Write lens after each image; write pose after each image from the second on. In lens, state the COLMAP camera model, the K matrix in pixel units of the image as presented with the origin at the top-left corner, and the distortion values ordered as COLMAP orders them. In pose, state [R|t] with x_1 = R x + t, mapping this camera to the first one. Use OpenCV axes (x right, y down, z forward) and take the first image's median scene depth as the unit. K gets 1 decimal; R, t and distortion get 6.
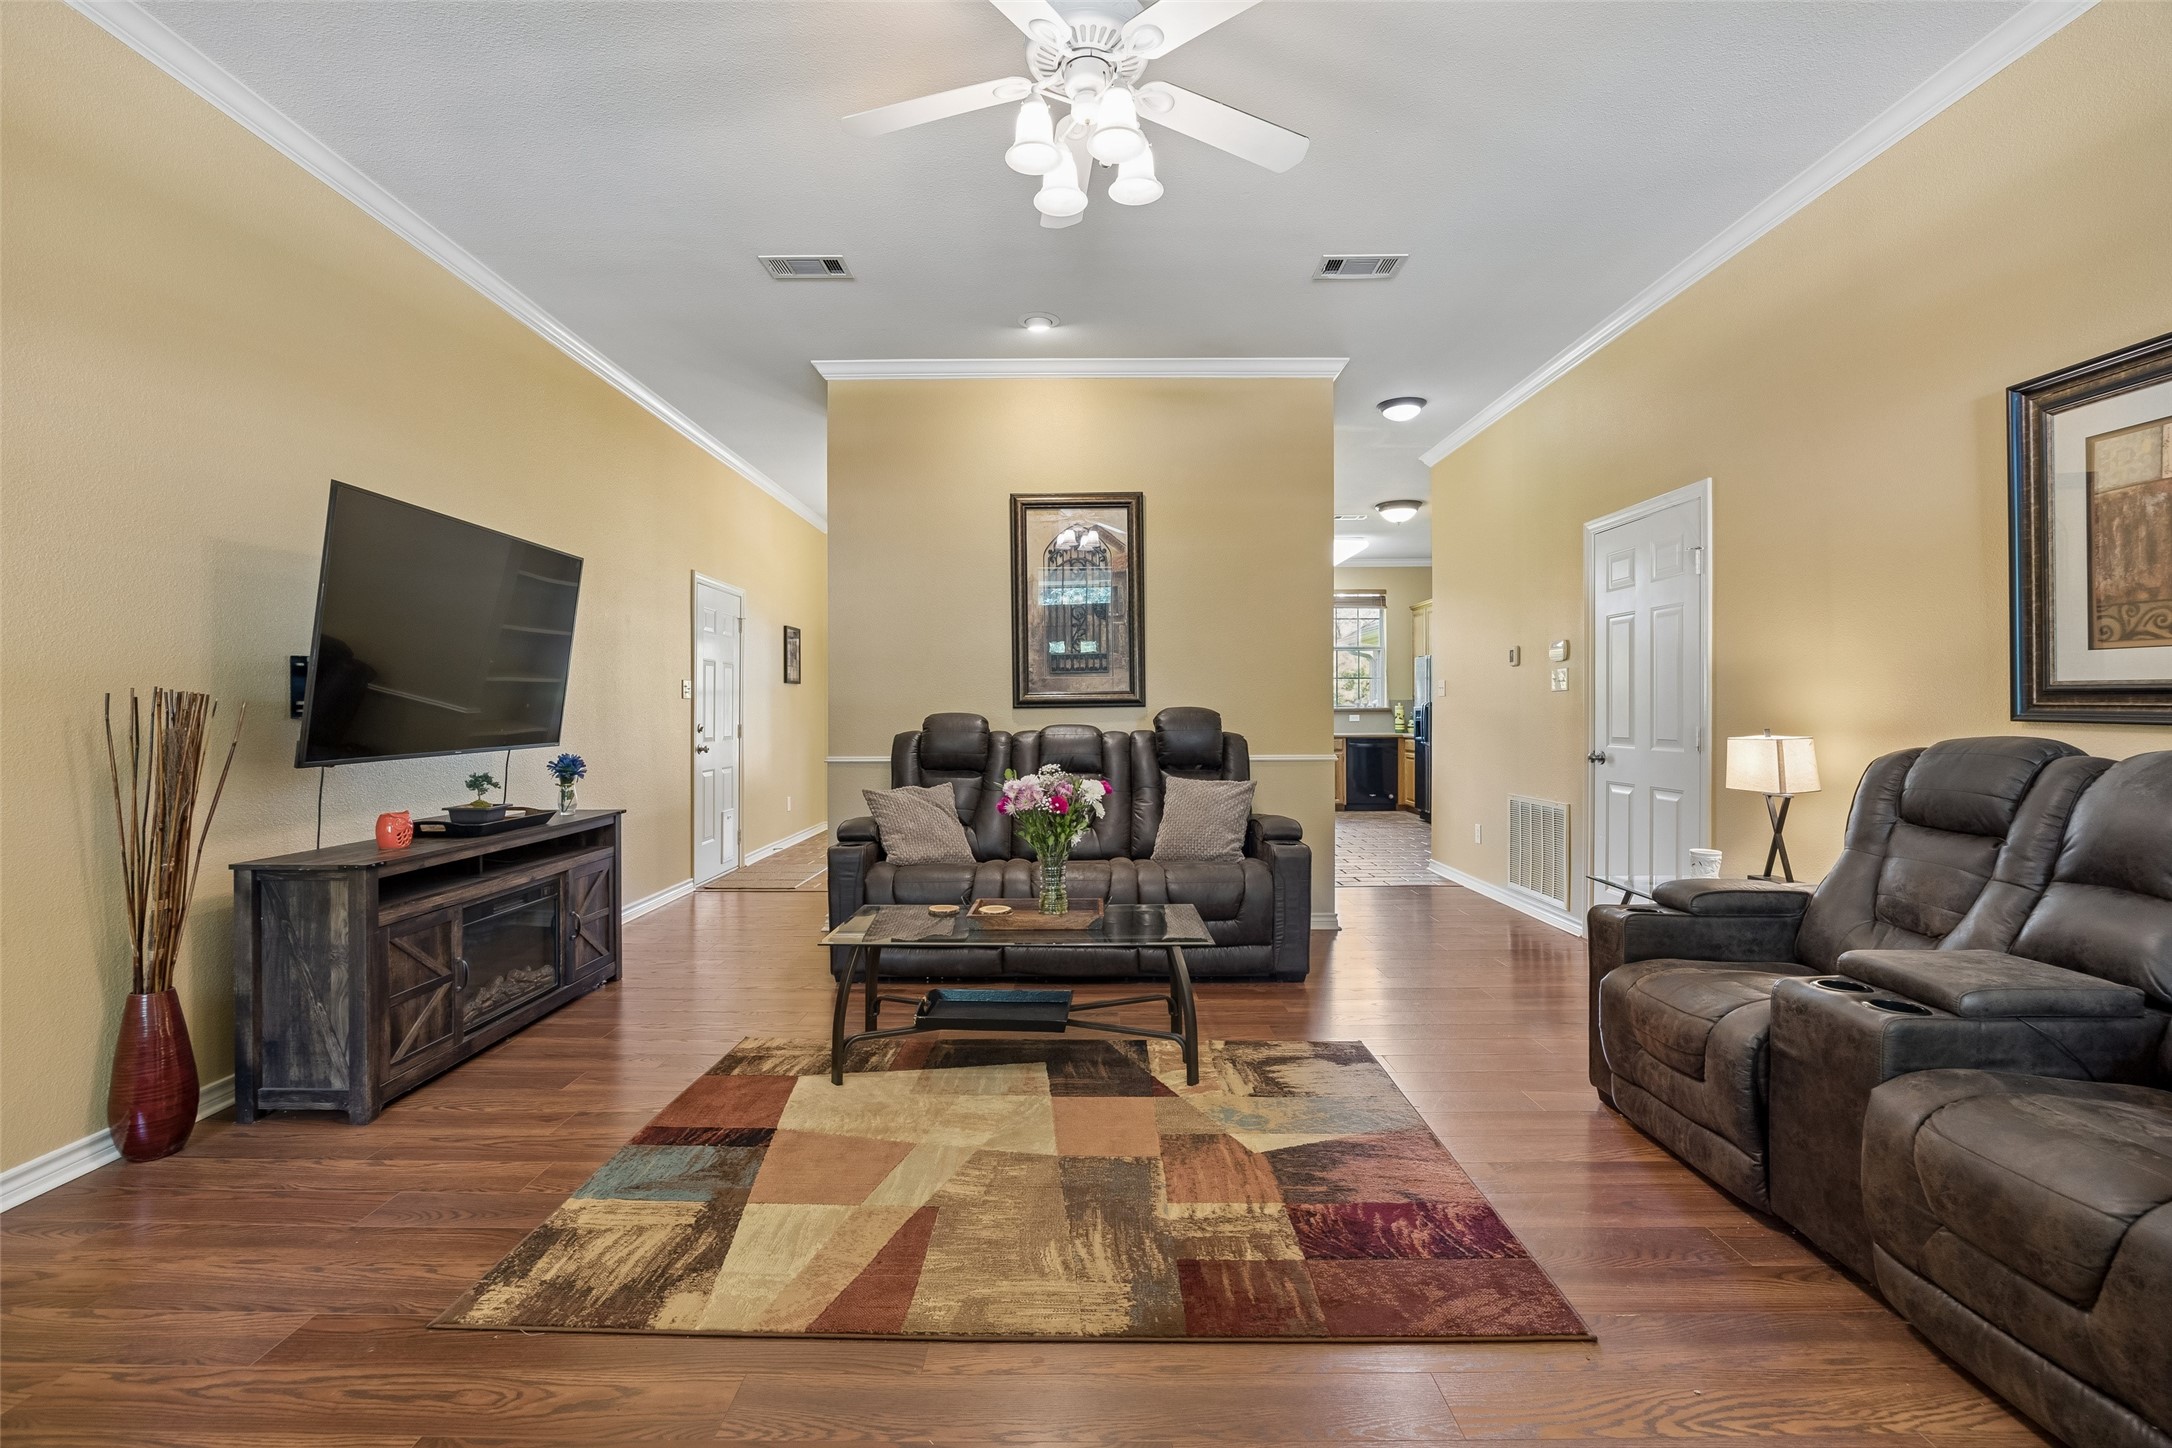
lens RADIAL K [[944.8, 0, 1086.0], [0, 944.8, 724.0], [0, 0, 1]] dist [-0.018809, 0.000144]
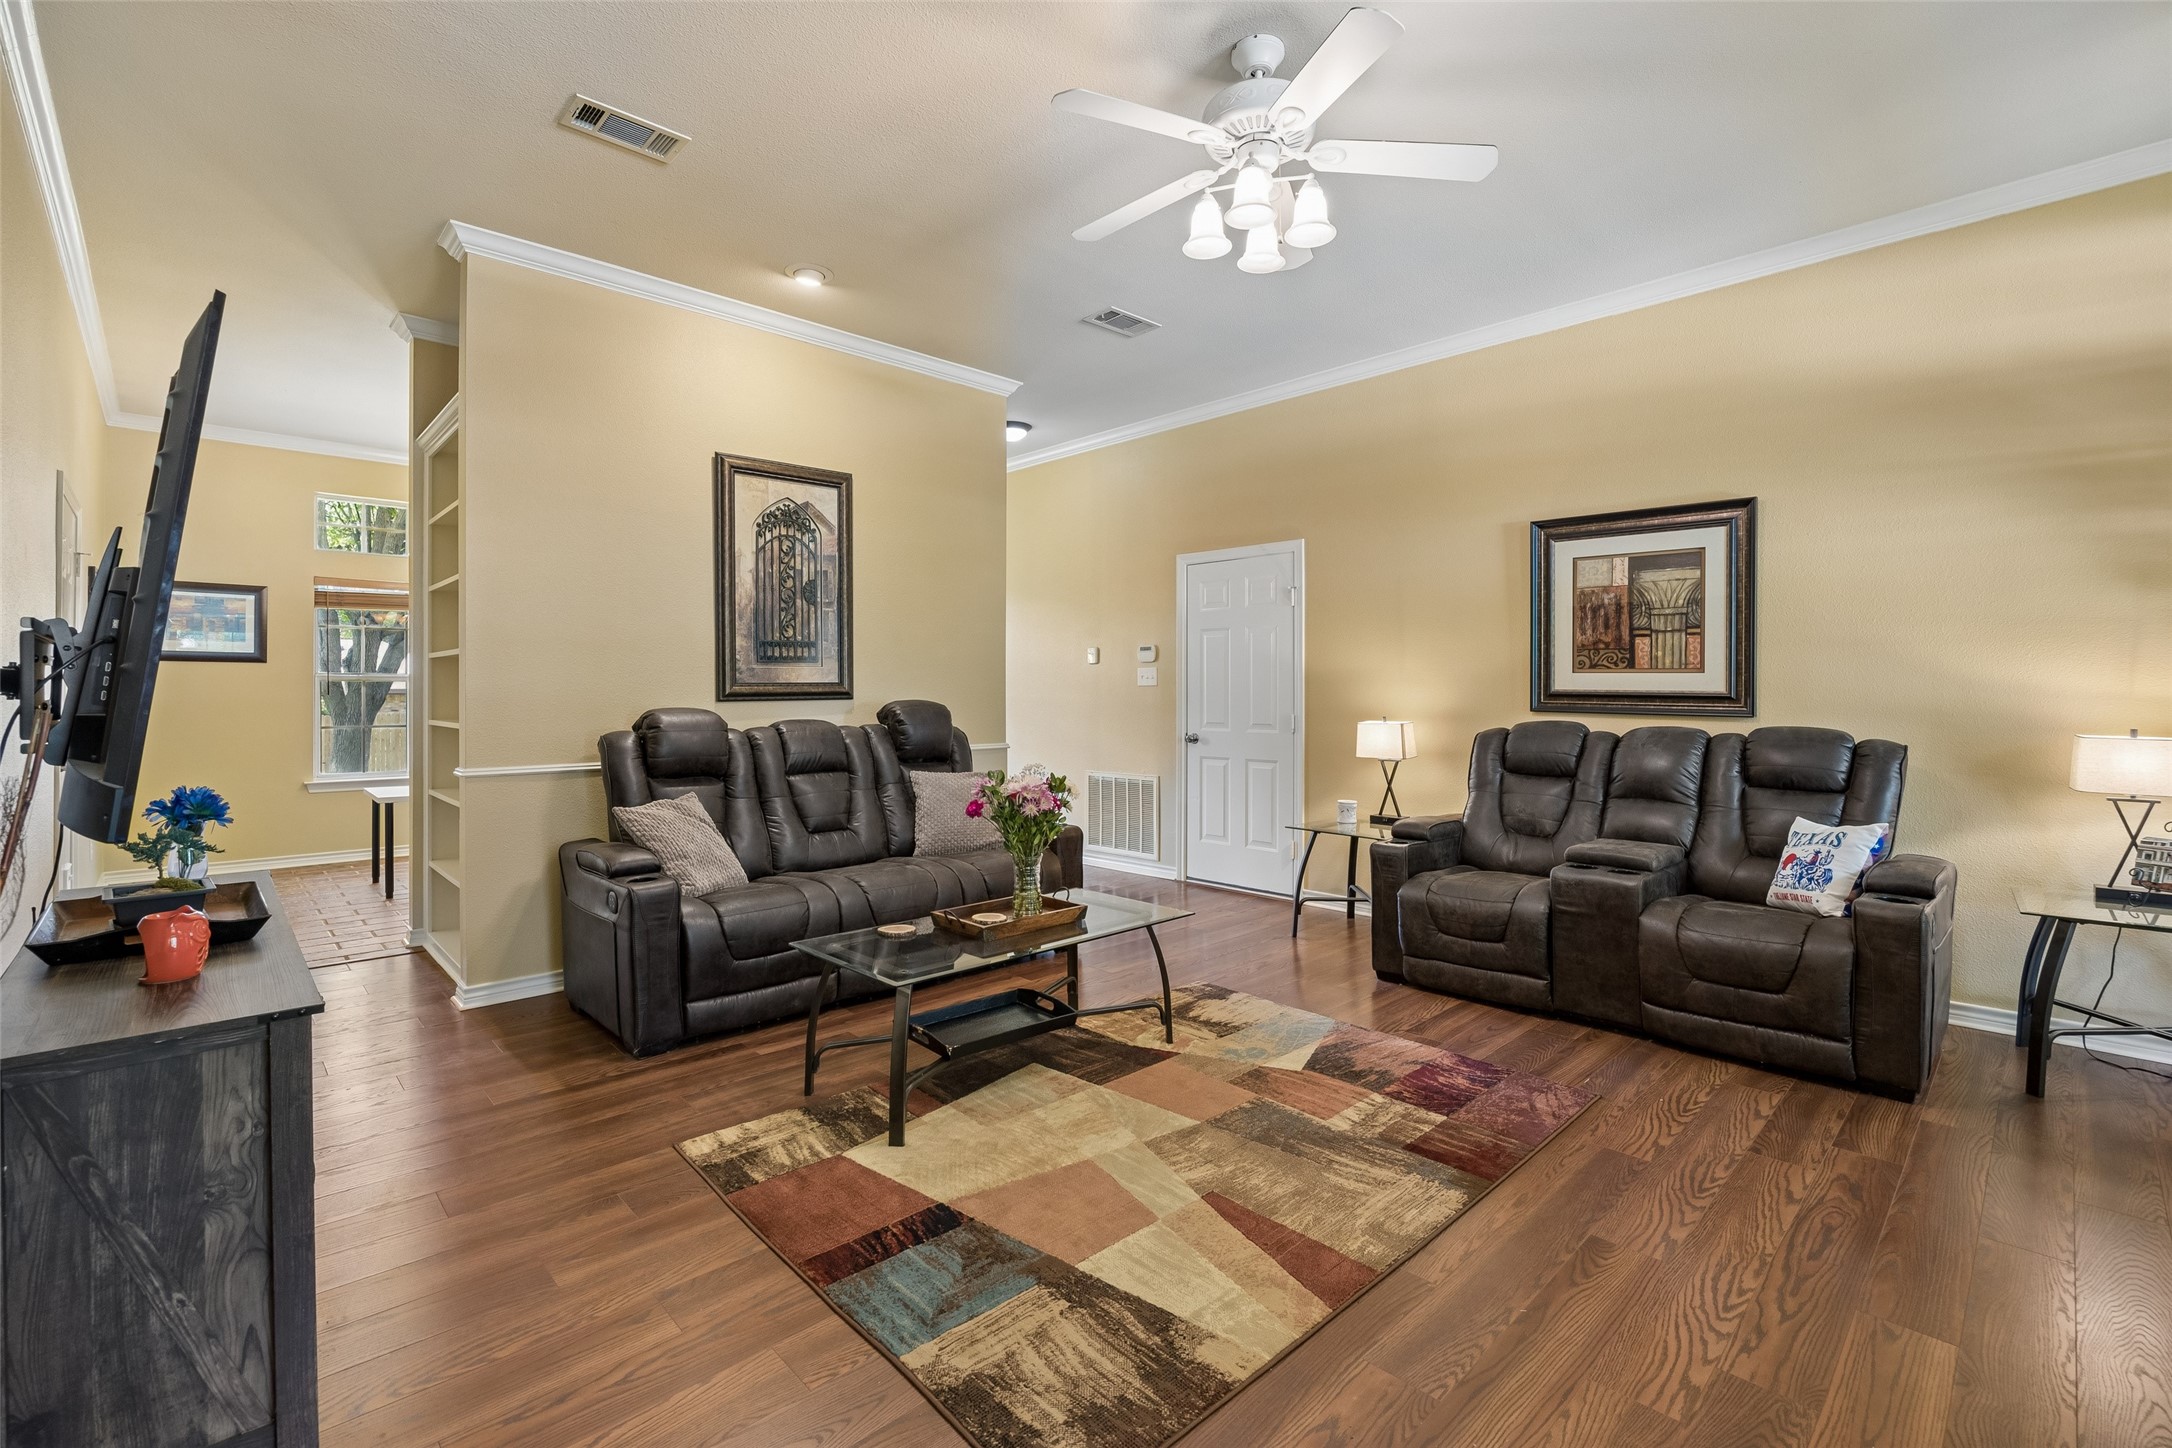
lens RADIAL K [[950.6, 0, 1078.7], [0, 950.6, 702.8], [0, 0, 1]] dist [-0.018399, 0.000475]
pose [[0.723651, -0.005047, 0.690147, -0.830759], [0.007265, 0.999974, -0.000305, -0.024791], [-0.690127, 0.005235, 0.723669, 0.285666]]
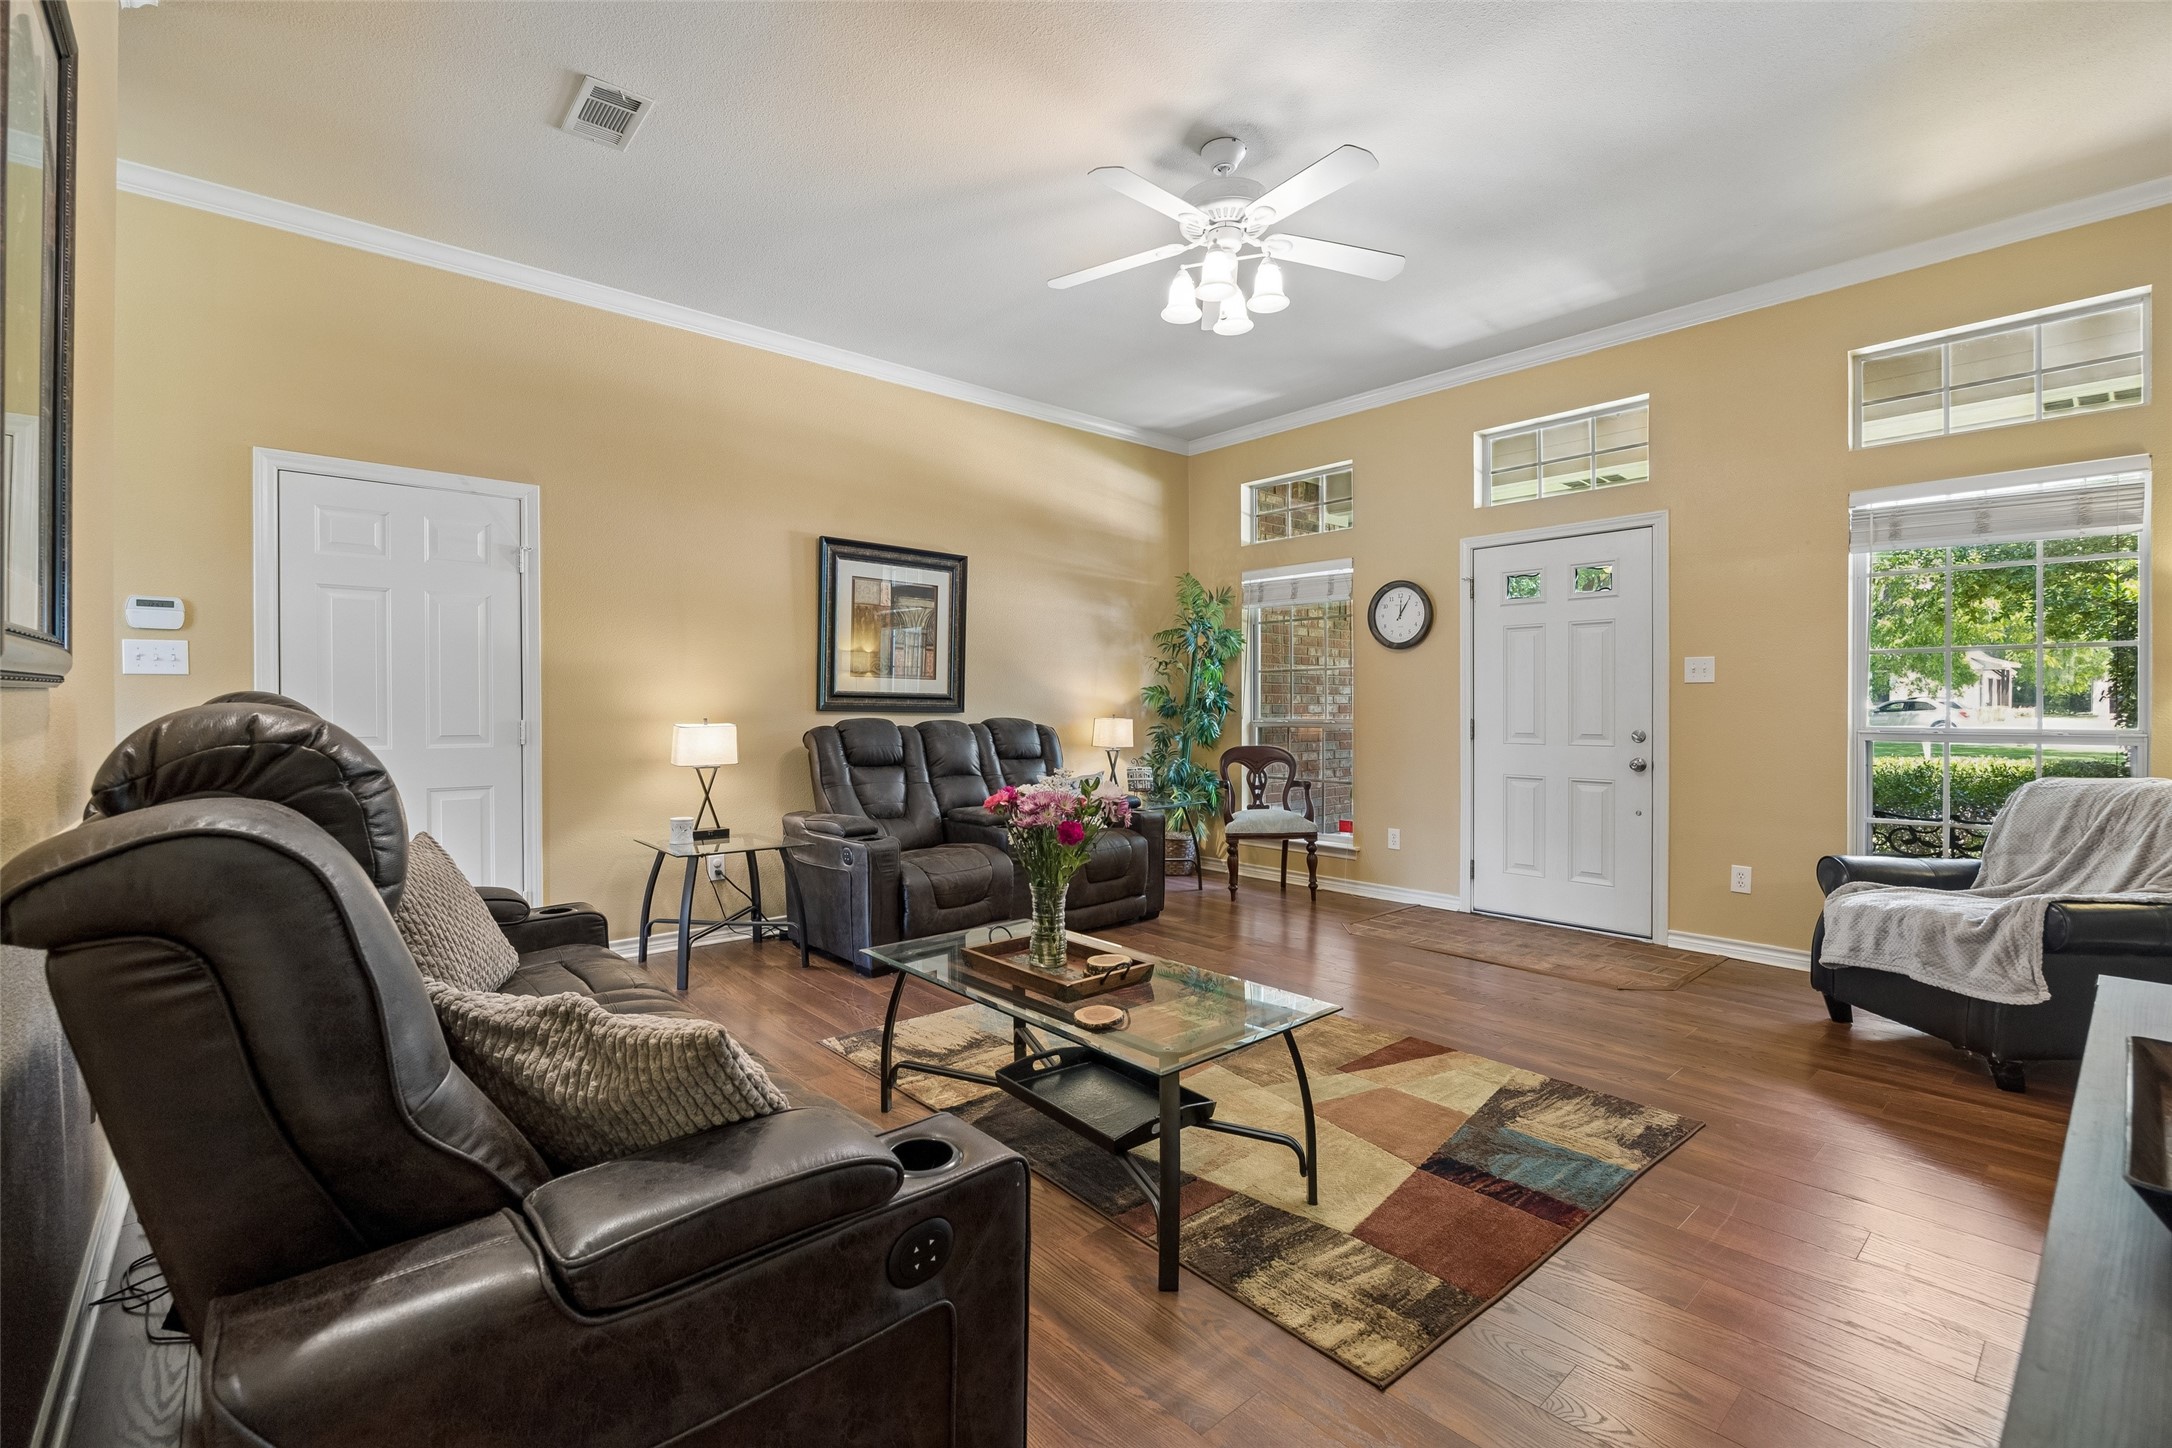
lens RADIAL K [[944.8, 0, 1086.0], [0, 944.8, 724.0], [0, 0, 1]] dist [-0.018809, 0.000144]
pose [[-0.659397, -0.007584, 0.751757, -0.784663], [0.013395, 0.999672, 0.021835, -0.012156], [-0.751676, 0.024467, -0.659079, 1.804930]]
